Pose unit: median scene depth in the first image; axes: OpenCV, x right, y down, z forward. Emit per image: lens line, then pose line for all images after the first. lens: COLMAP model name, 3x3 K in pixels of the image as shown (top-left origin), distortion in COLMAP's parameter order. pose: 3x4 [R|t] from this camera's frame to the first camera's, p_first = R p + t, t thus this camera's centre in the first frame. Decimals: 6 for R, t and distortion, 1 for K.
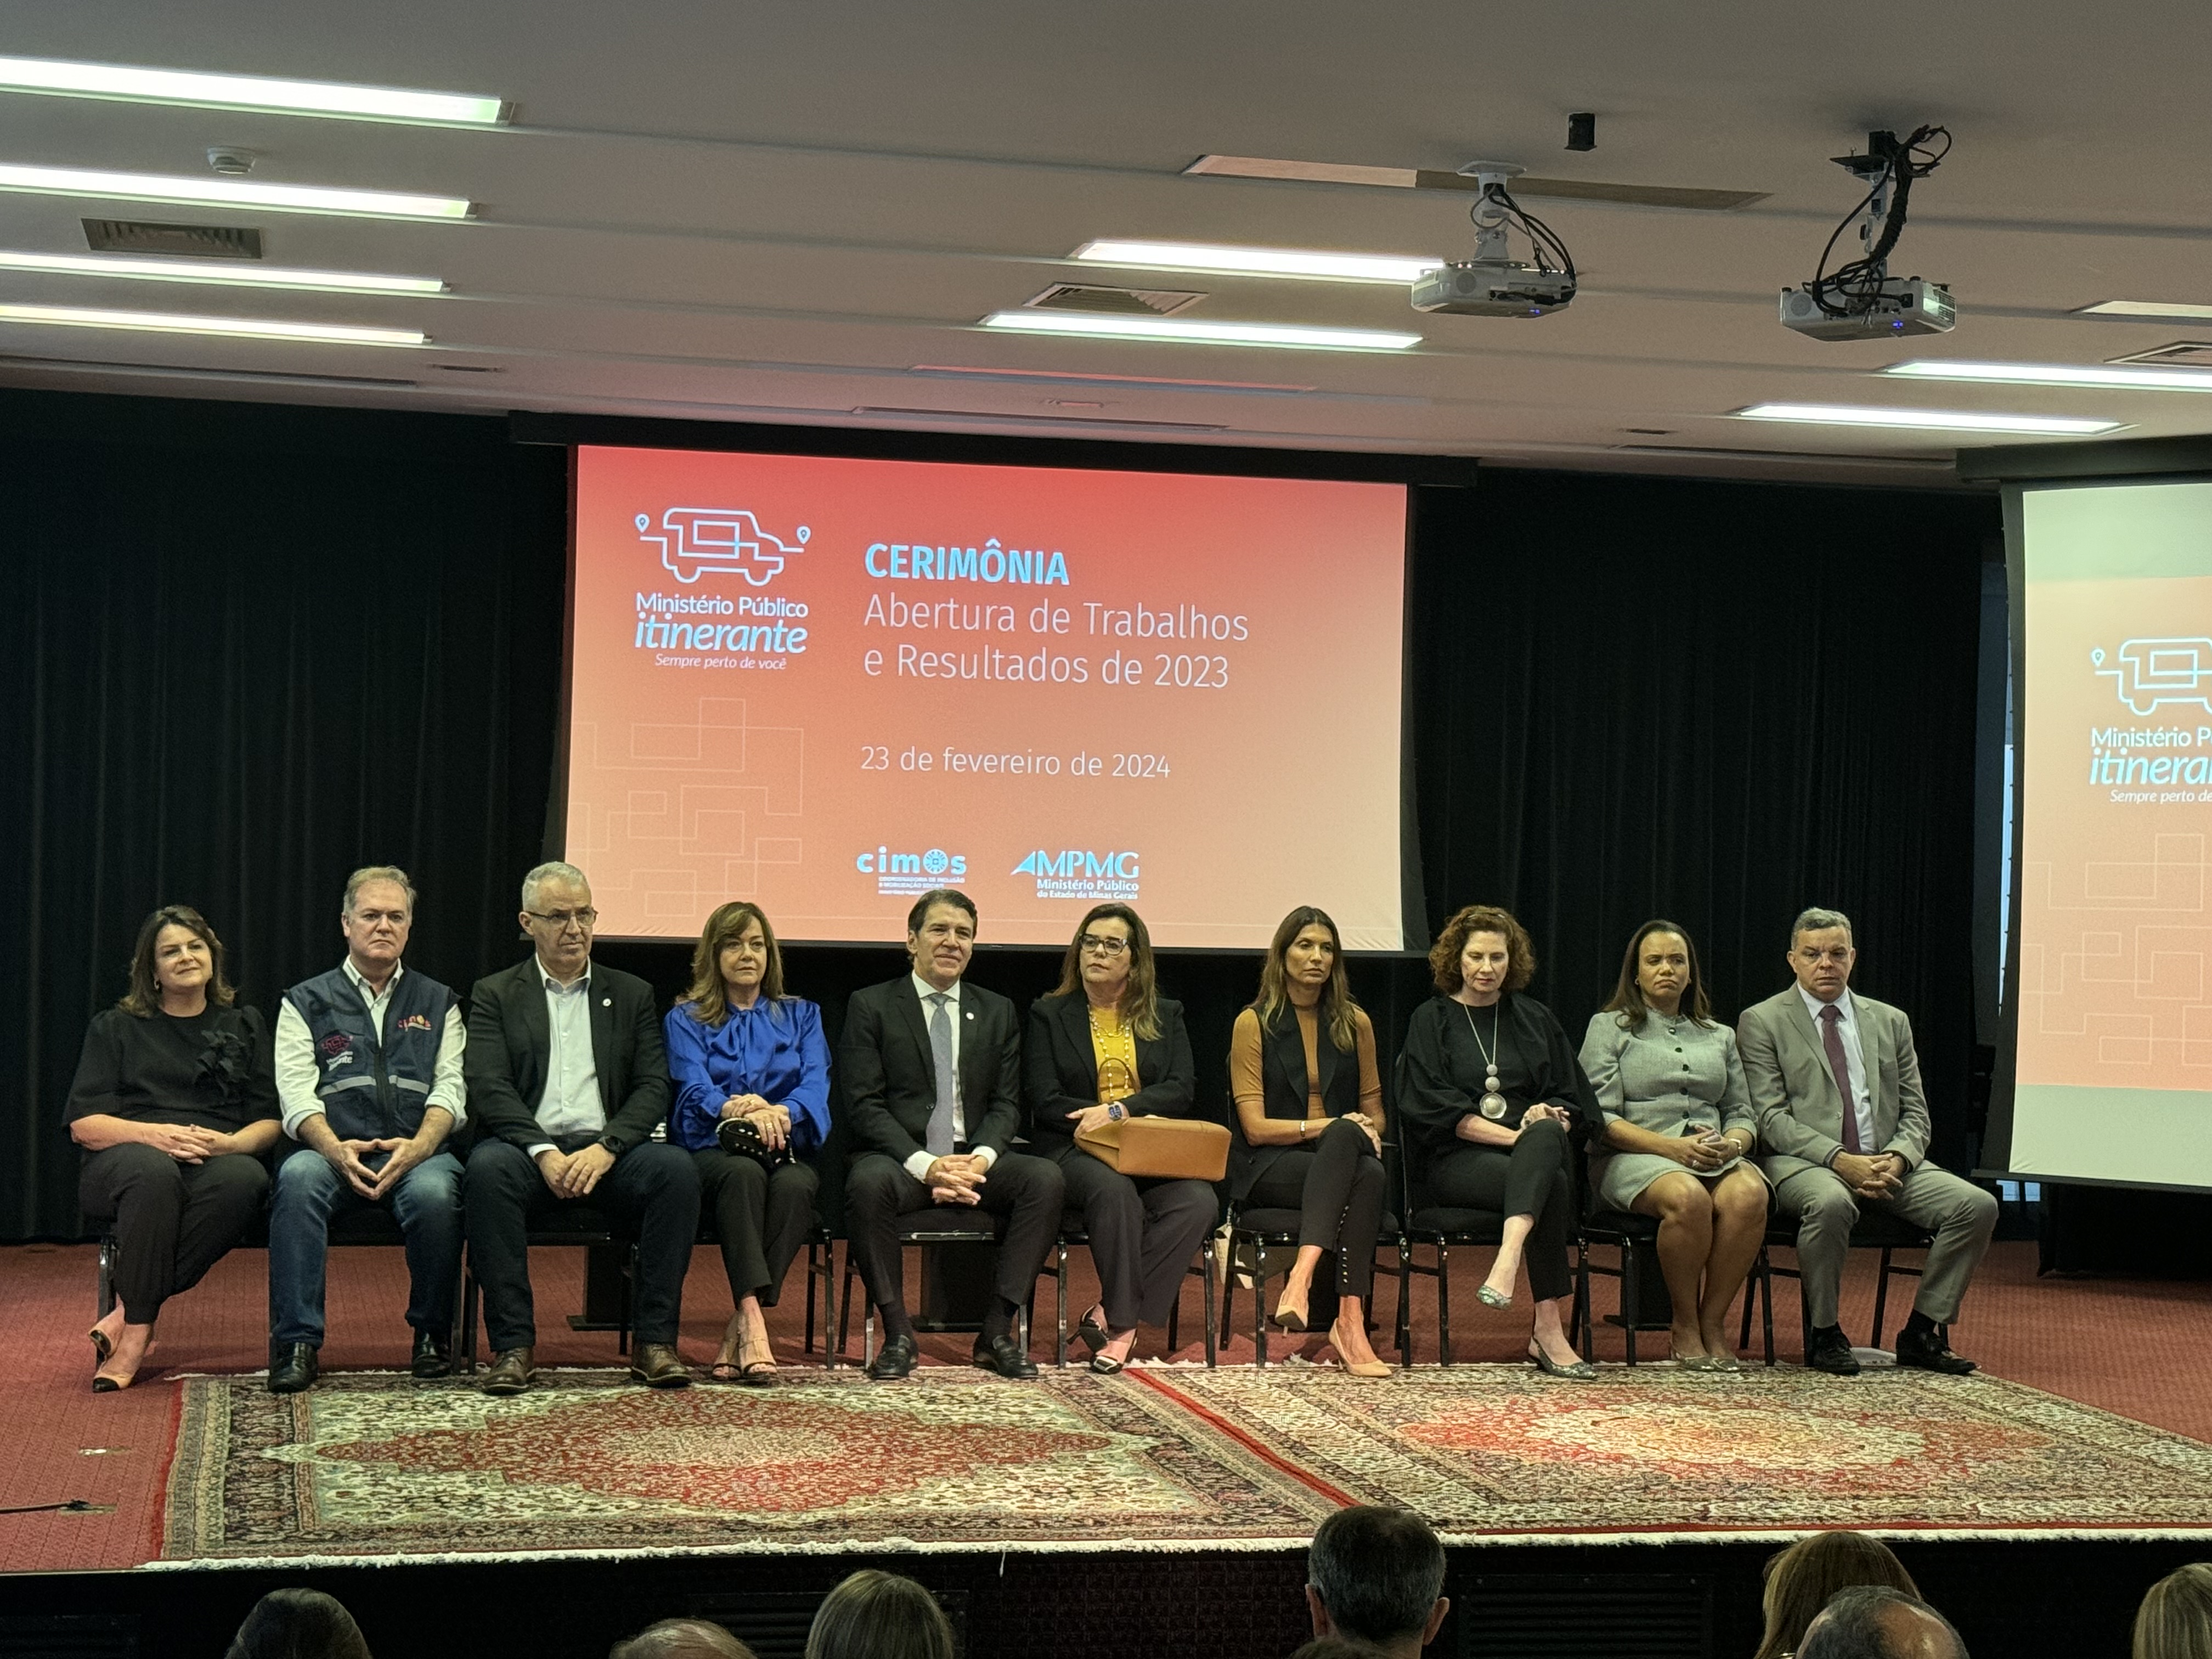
lens RADIAL K [[3699.9, 0, 1107.3], [0, 3699.9, 829.7], [0, 0, 1]] dist [0.131083, 0.000000]
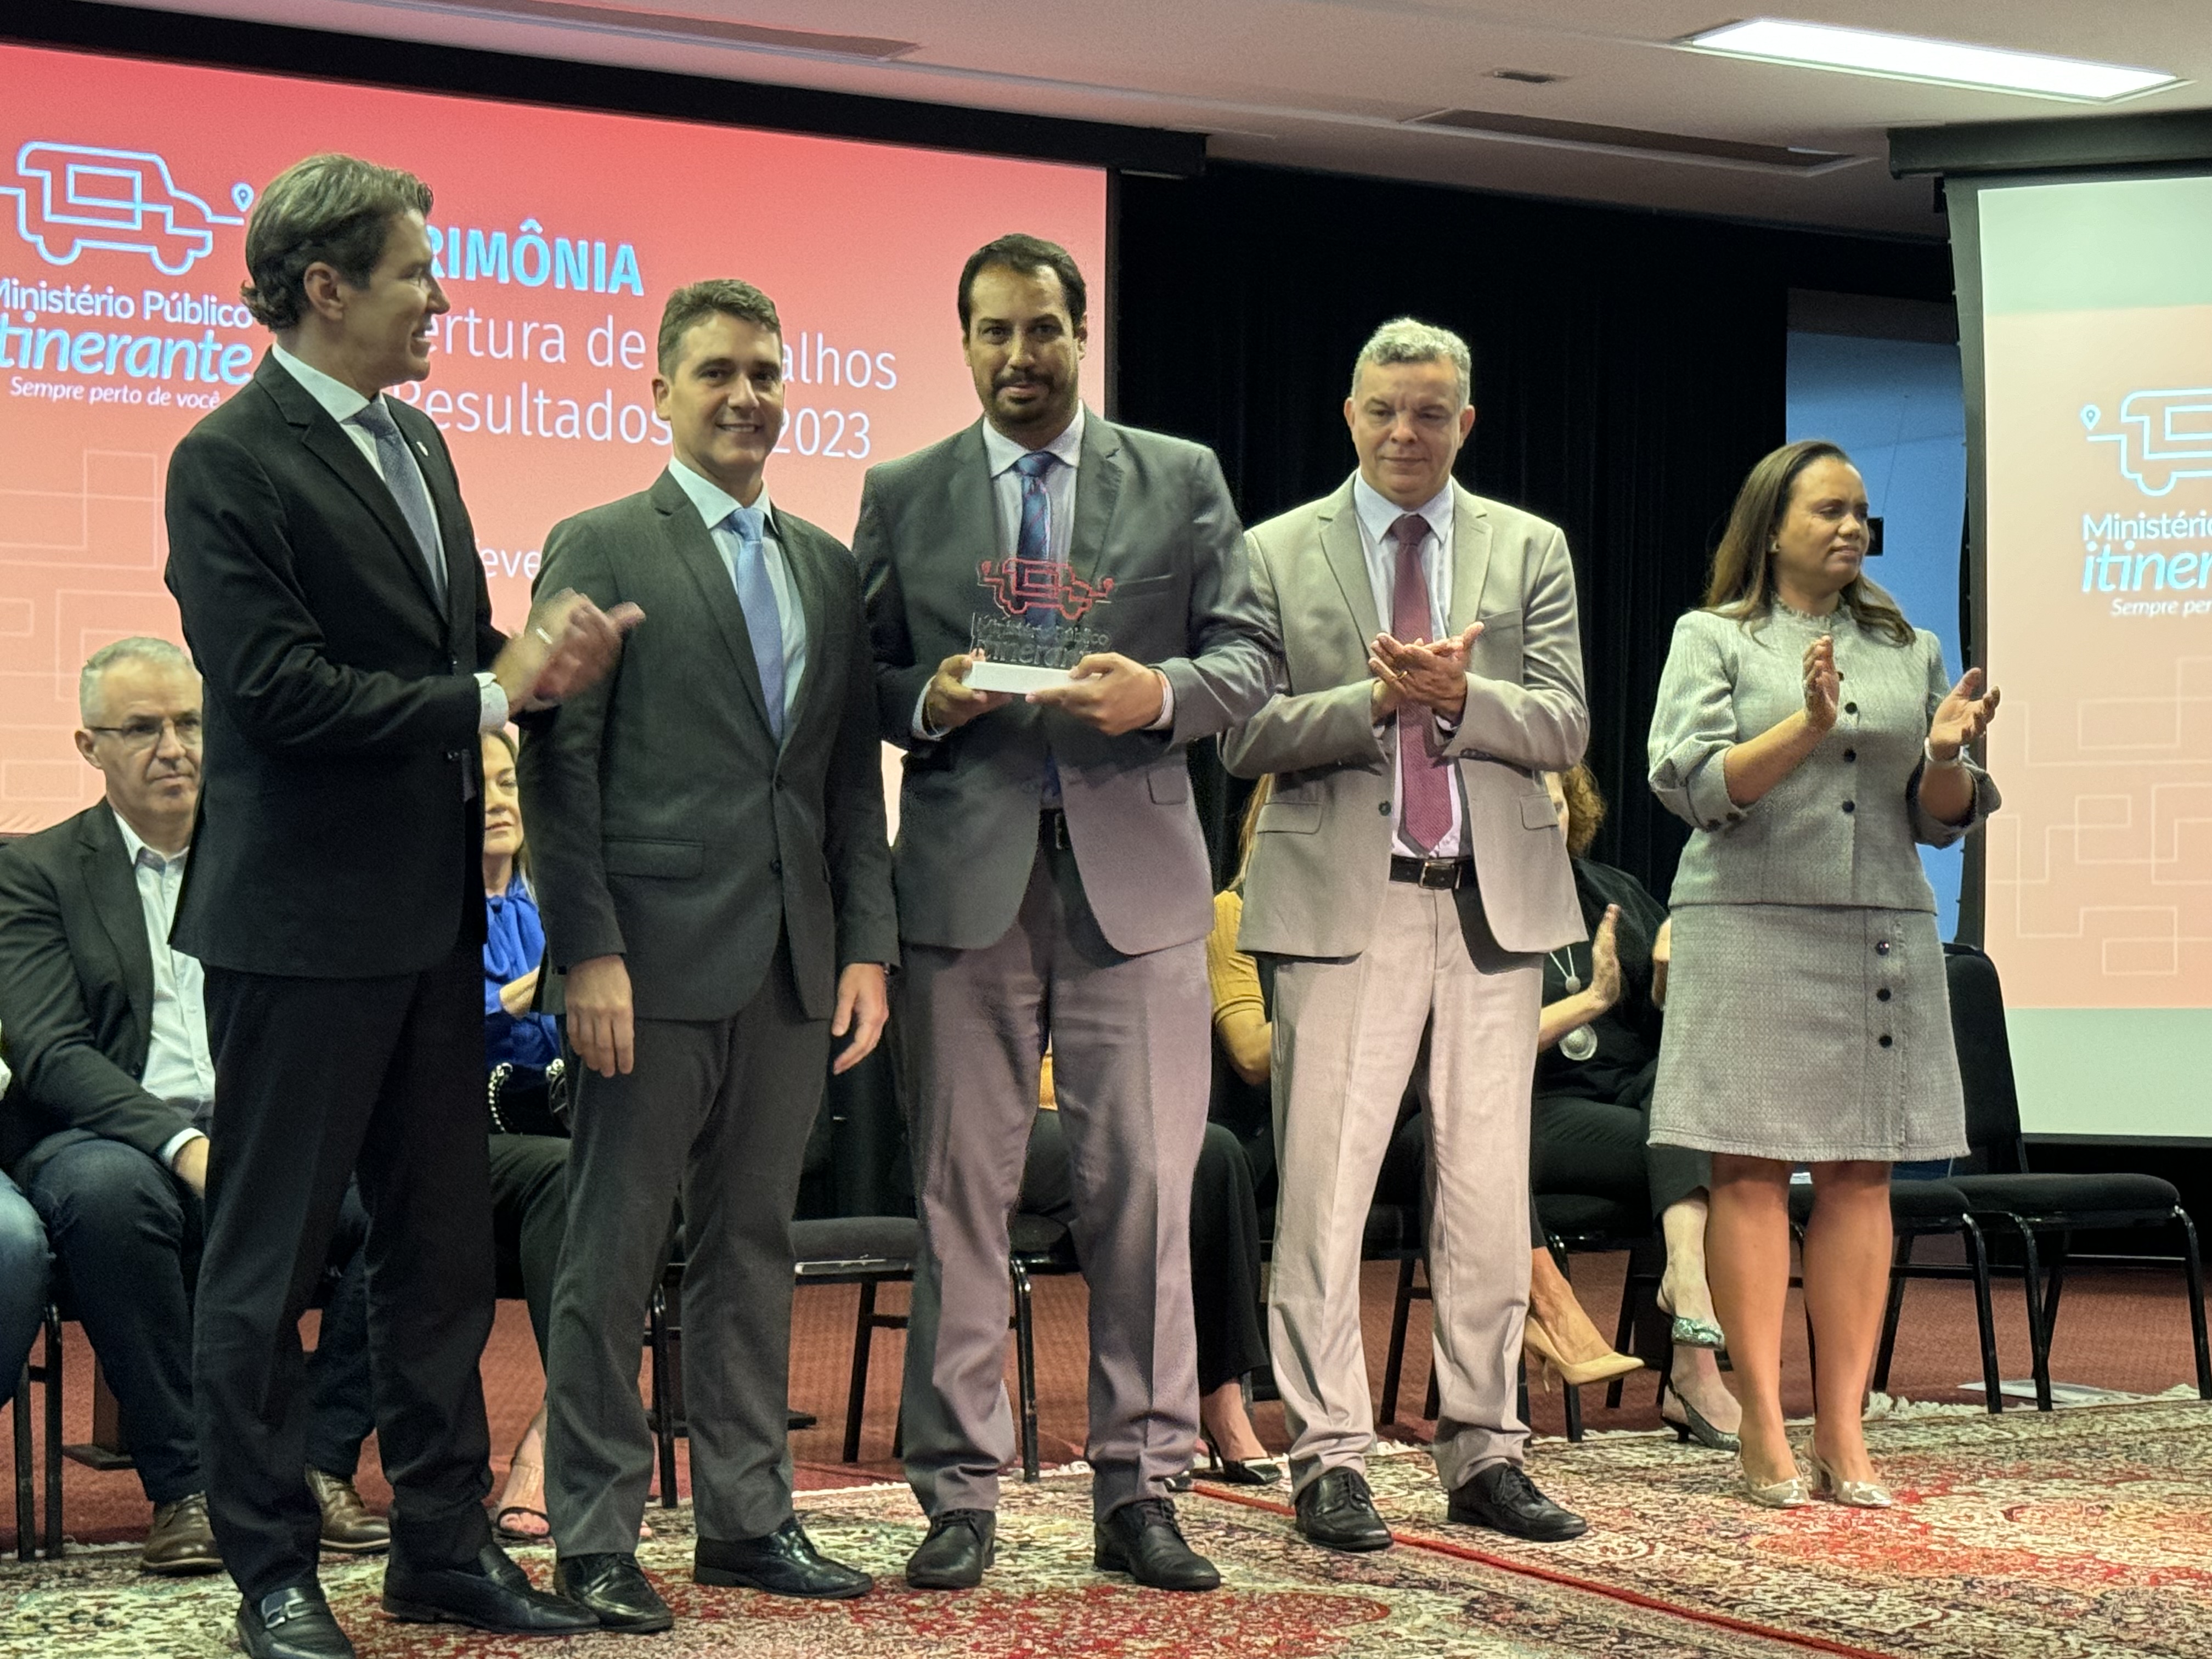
lens RADIAL K [[4038.7, 0, 1105.4], [0, 4038.7, 831.4], [0, 0, 1]] dist [0.116862, 0.000000]
pose [[0.954068, -0.013065, 0.299305, -0.151782], [0.015649, 0.999858, -0.006238, 0.035430], [-0.299181, 0.010635, 0.954137, 0.295757]]
